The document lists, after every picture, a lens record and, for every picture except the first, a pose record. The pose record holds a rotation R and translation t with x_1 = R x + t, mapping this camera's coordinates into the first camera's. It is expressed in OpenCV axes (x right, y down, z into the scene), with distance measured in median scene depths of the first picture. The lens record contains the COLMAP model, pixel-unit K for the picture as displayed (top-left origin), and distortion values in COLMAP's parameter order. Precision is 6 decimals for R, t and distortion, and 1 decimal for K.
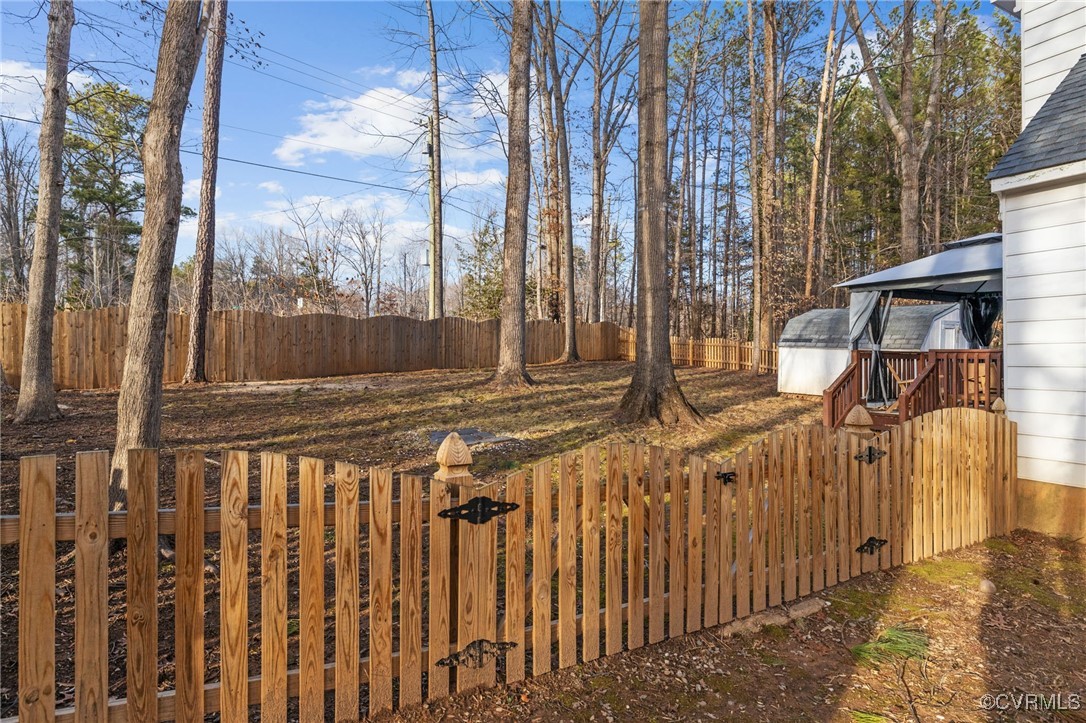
lens RADIAL K [[577.5, 0, 560.5], [0, 577.5, 360.3], [0, 0, 1]] dist [0.004655, -0.000391]
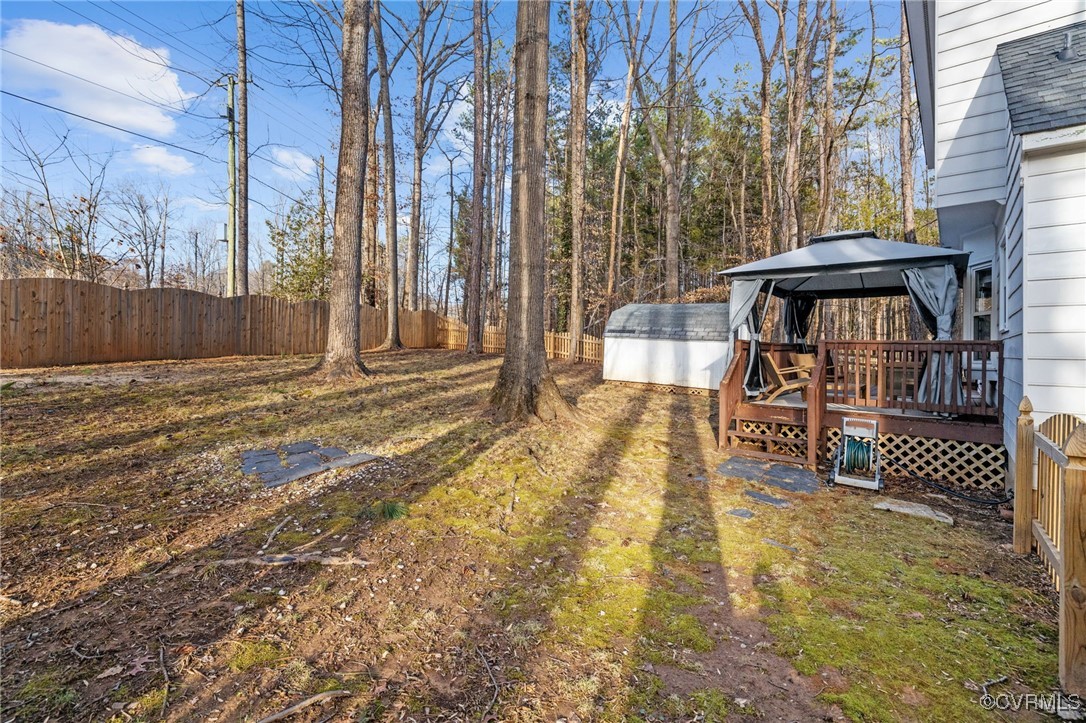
lens RADIAL K [[512.4, 0, 543.4], [0, 512.4, 349.6], [0, 0, 1]] dist [-0.002823, 0.000717]
pose [[0.944281, 0.011025, 0.328955, -0.054819], [-0.011564, 0.999933, -0.000317, 0.002244], [-0.328936, -0.003505, 0.944346, 0.198321]]
